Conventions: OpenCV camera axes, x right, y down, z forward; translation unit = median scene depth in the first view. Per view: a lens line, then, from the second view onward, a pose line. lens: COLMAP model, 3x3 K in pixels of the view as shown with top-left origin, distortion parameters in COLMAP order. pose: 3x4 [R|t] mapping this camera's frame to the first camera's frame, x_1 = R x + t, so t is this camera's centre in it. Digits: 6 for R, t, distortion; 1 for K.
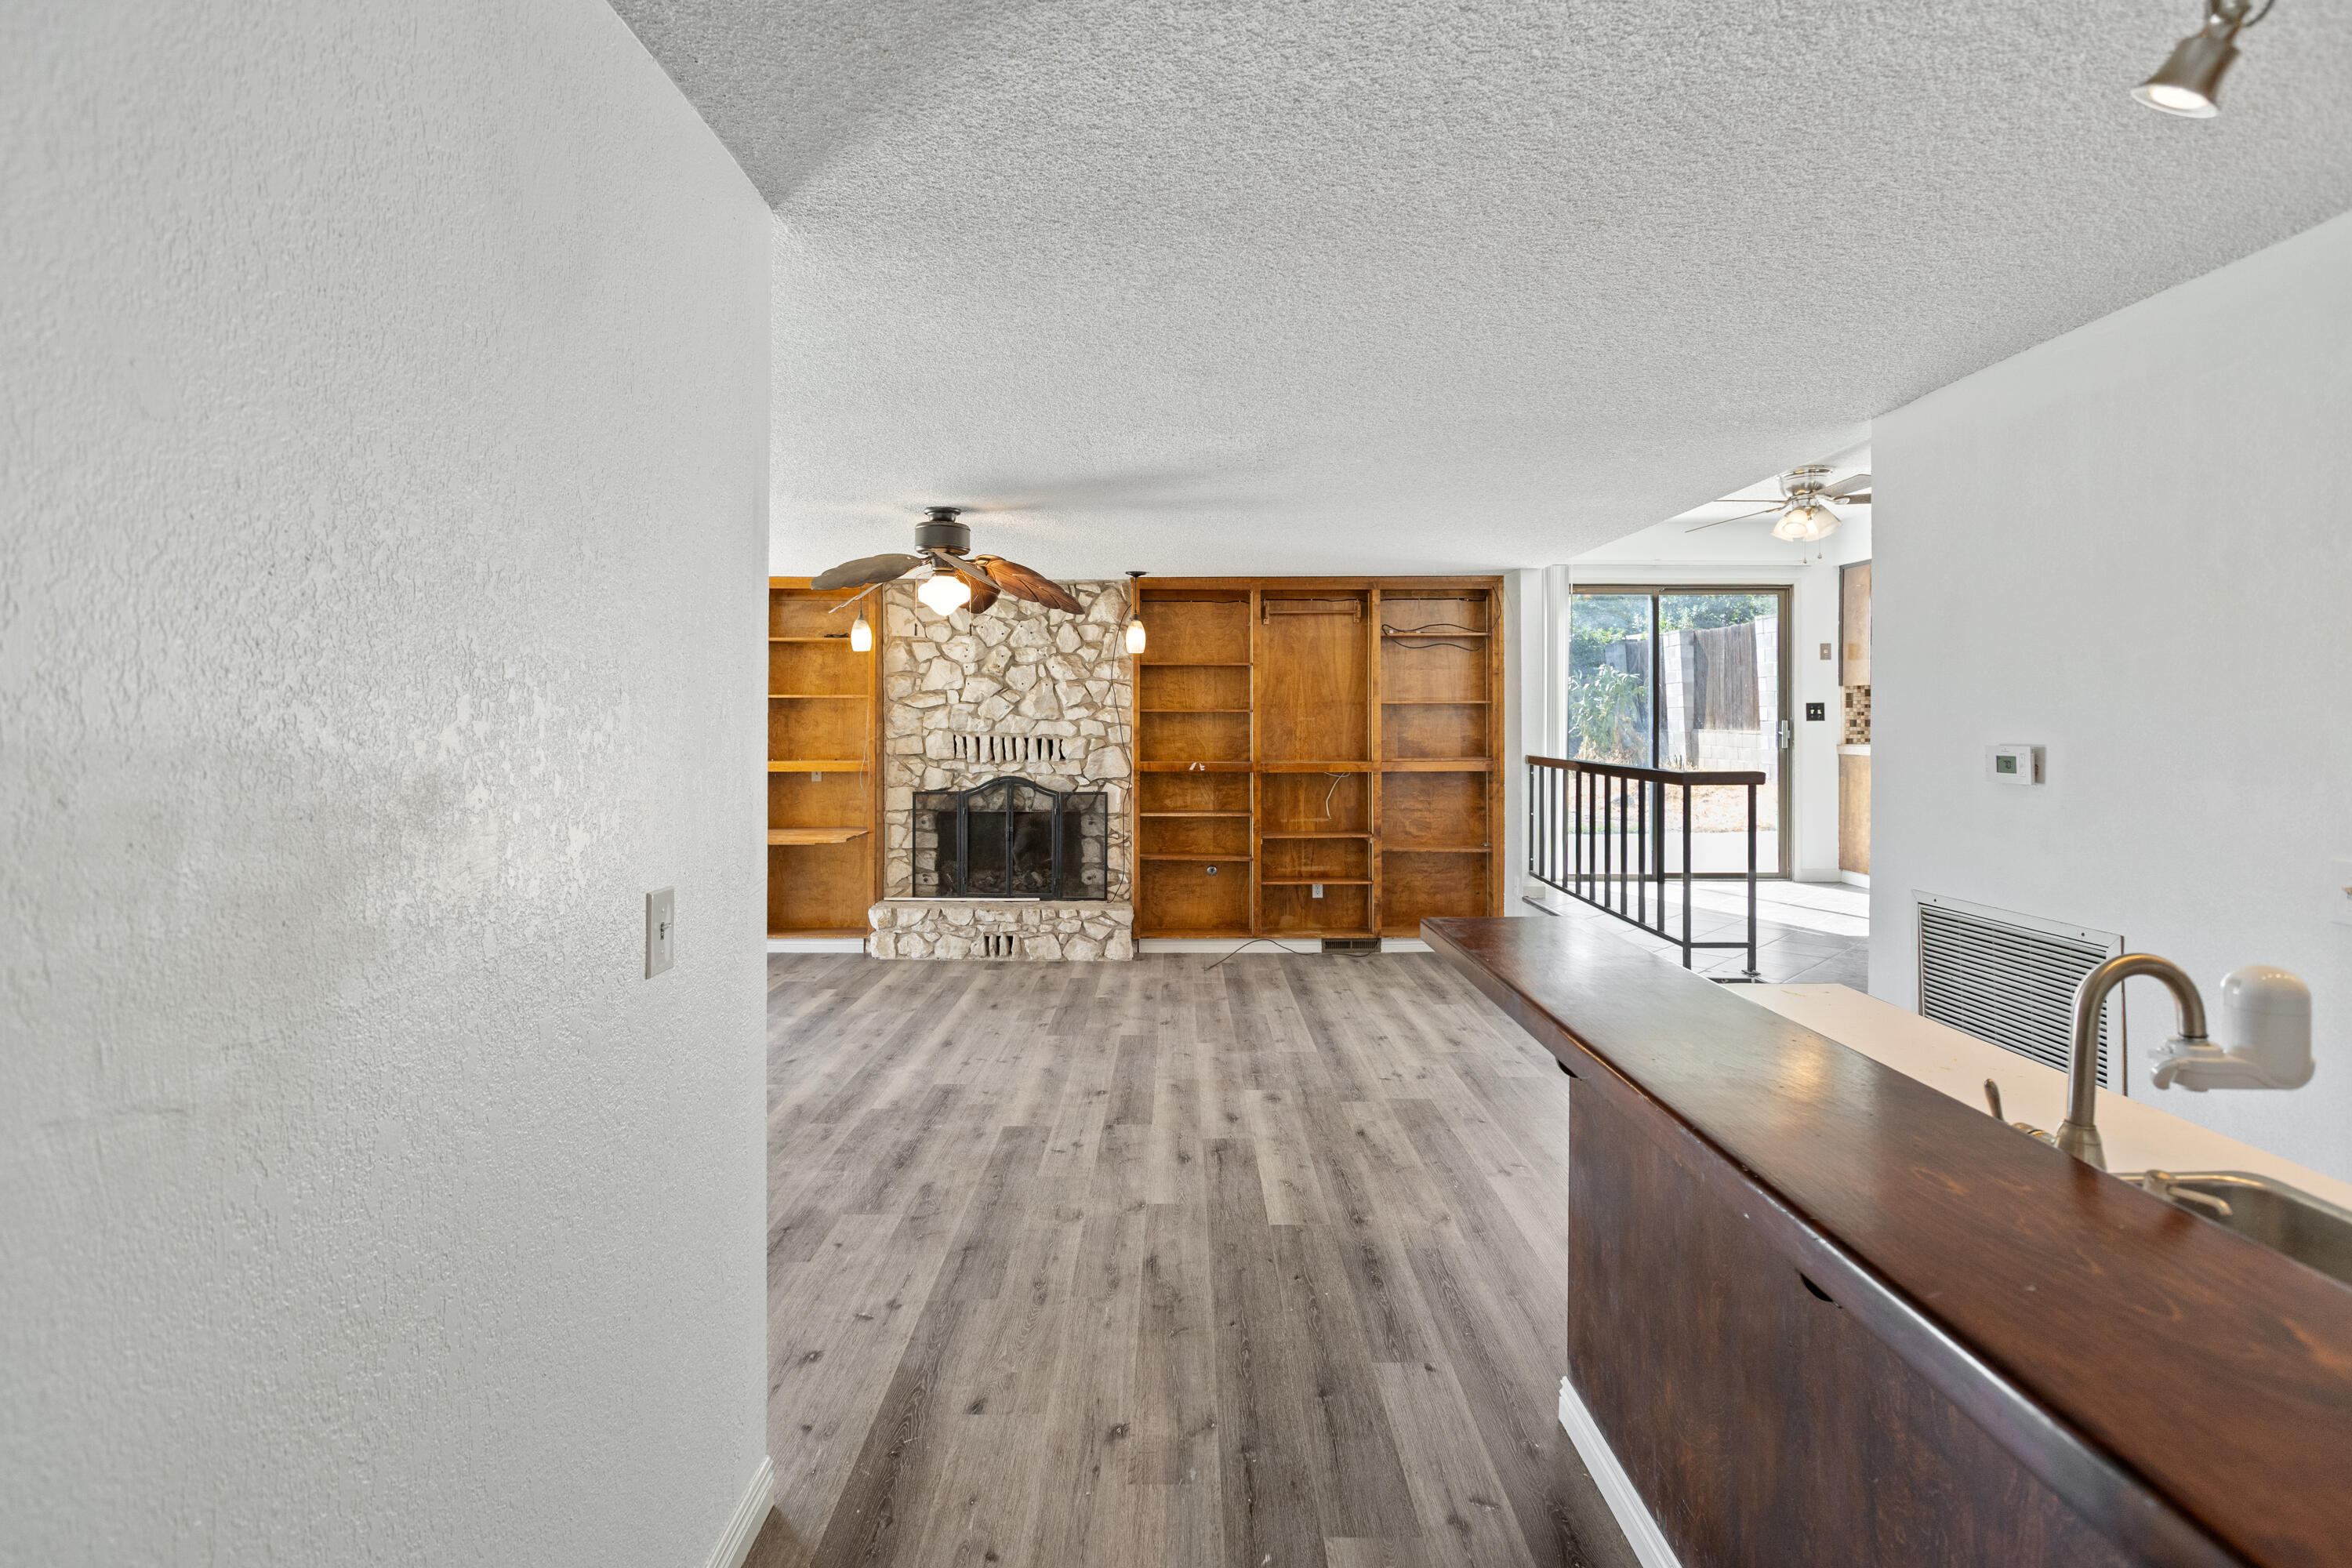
lens RADIAL K [[1097.4, 0, 1181.4], [0, 1097.4, 720.6], [0, 0, 1]] dist [0.001331, 0.000462]
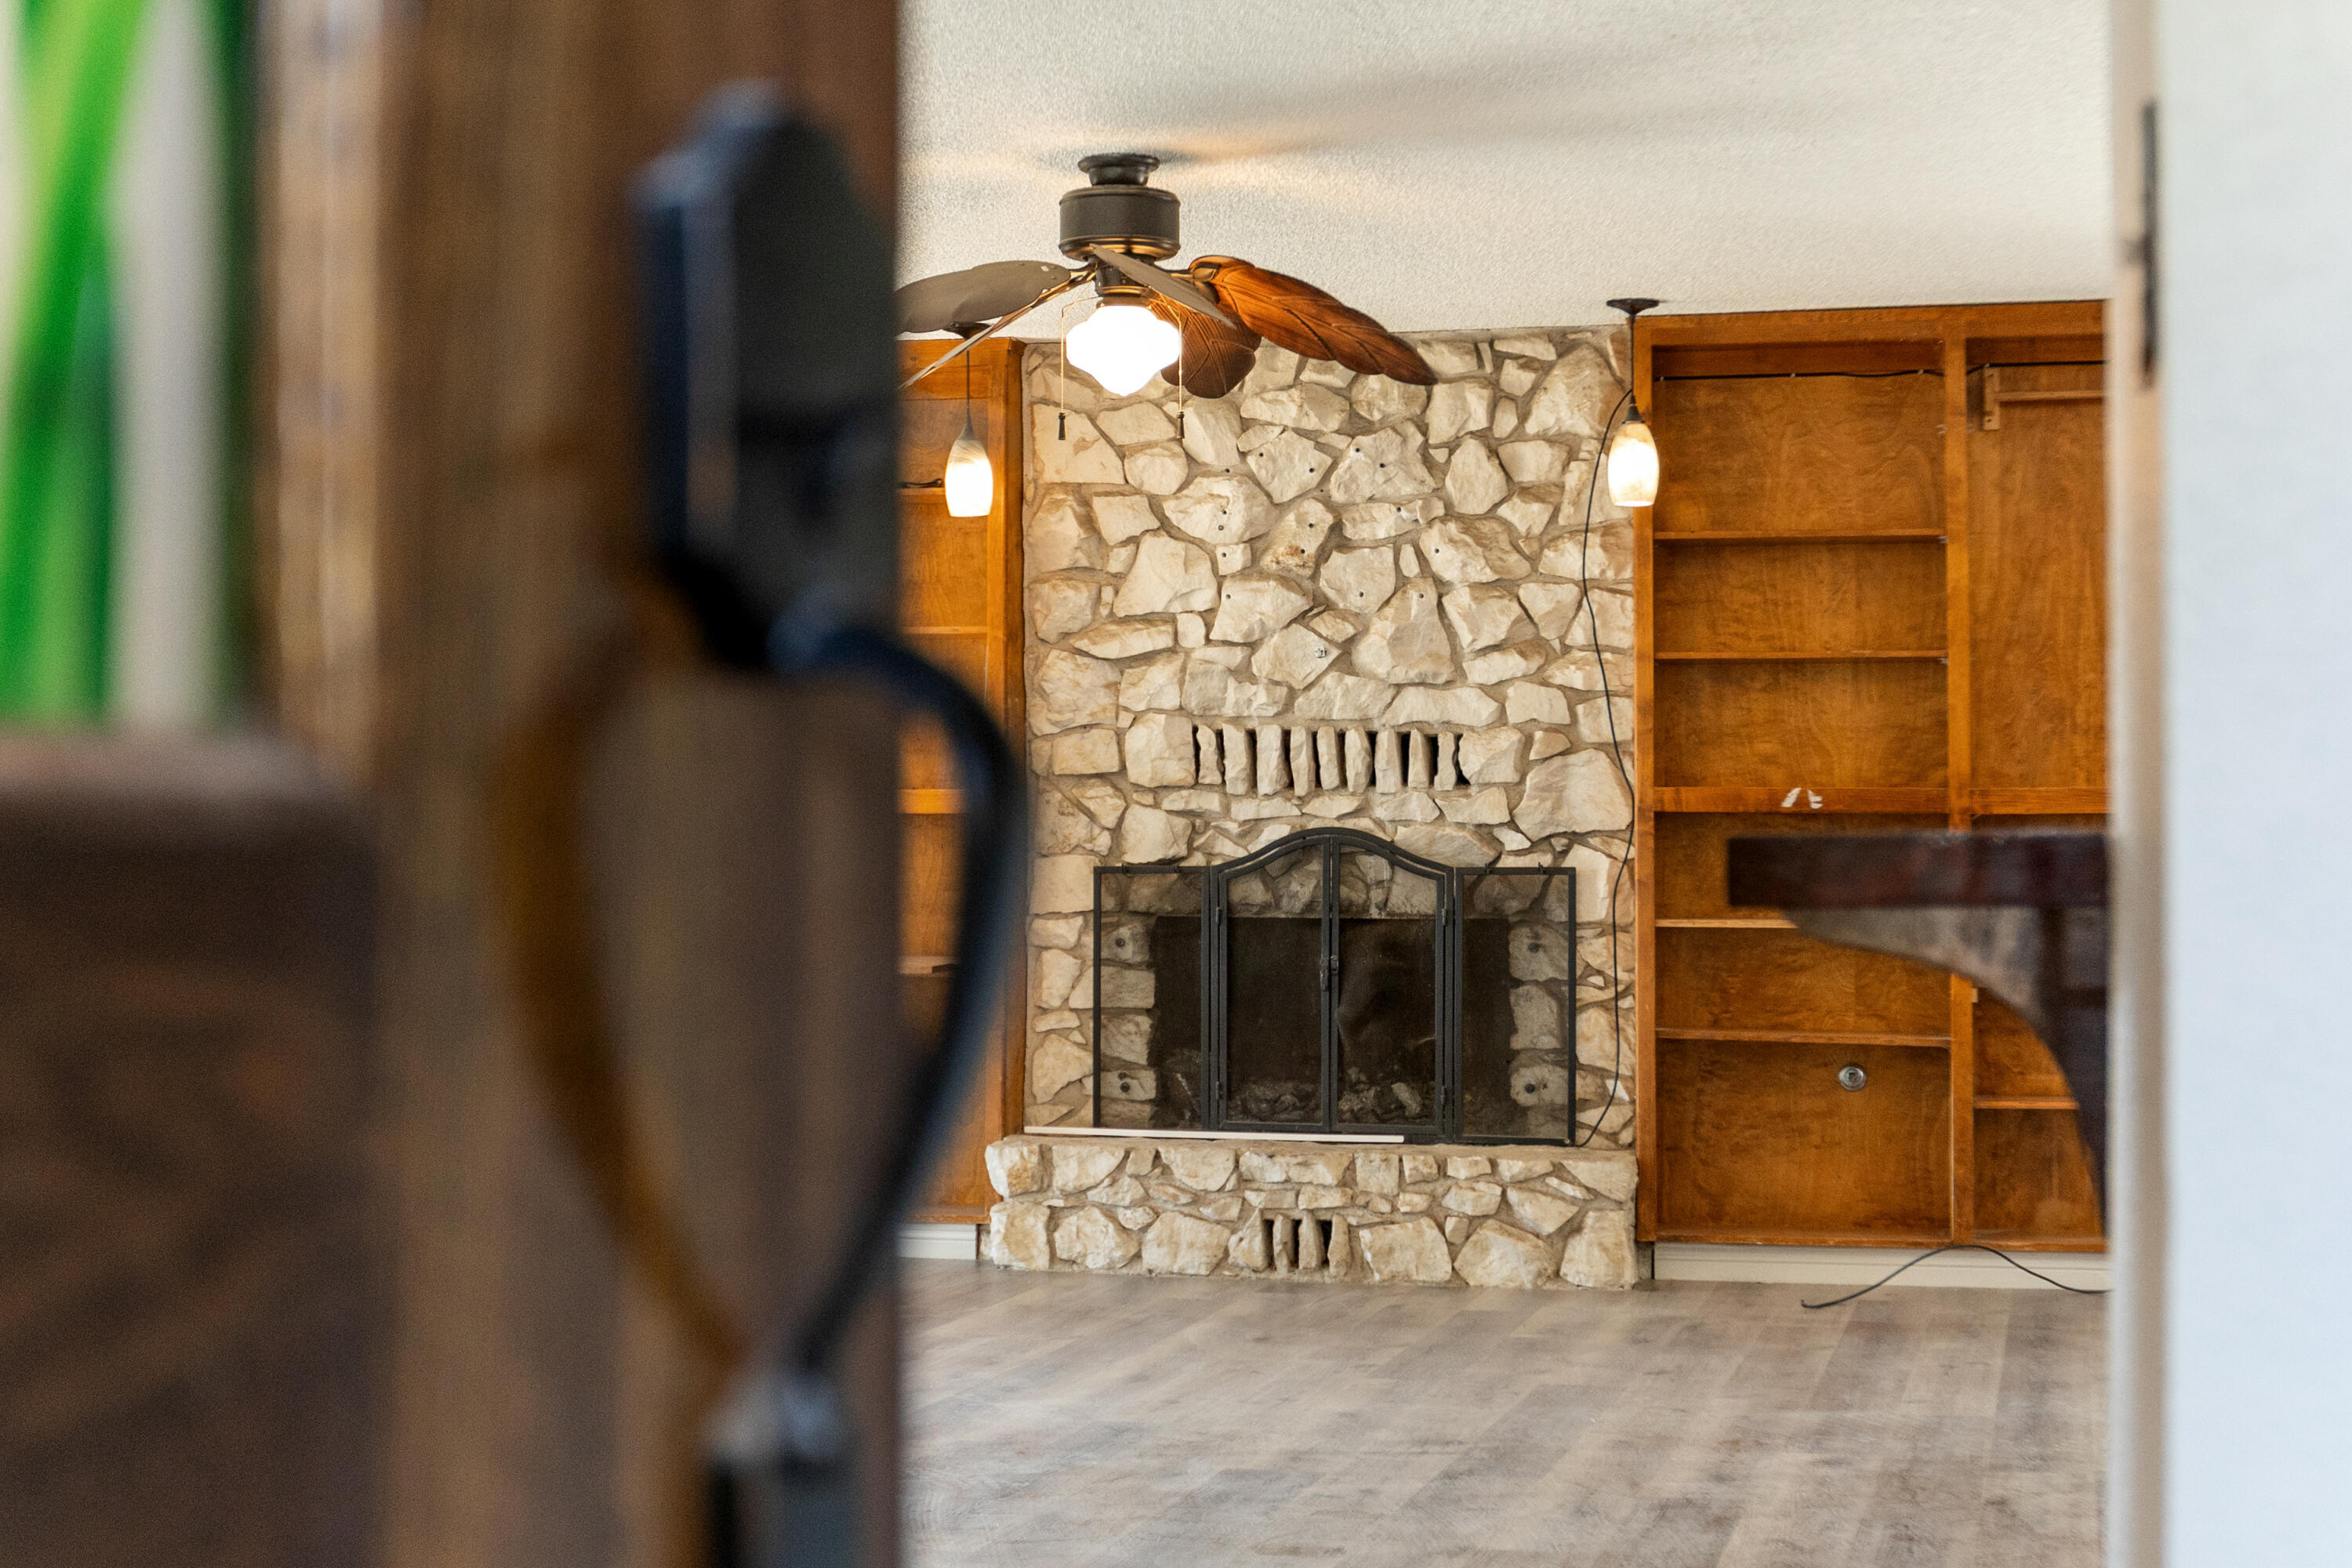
lens RADIAL K [[3593.7, 0, 1178.6], [0, 3593.7, 734.2], [0, 0, 1]] dist [-0.061294, -0.135233]
pose [[0.970069, -0.007924, -0.242701, 0.106162], [-0.000380, 0.999417, -0.034148, 0.061589], [0.242830, 0.033218, 0.969500, -0.273590]]
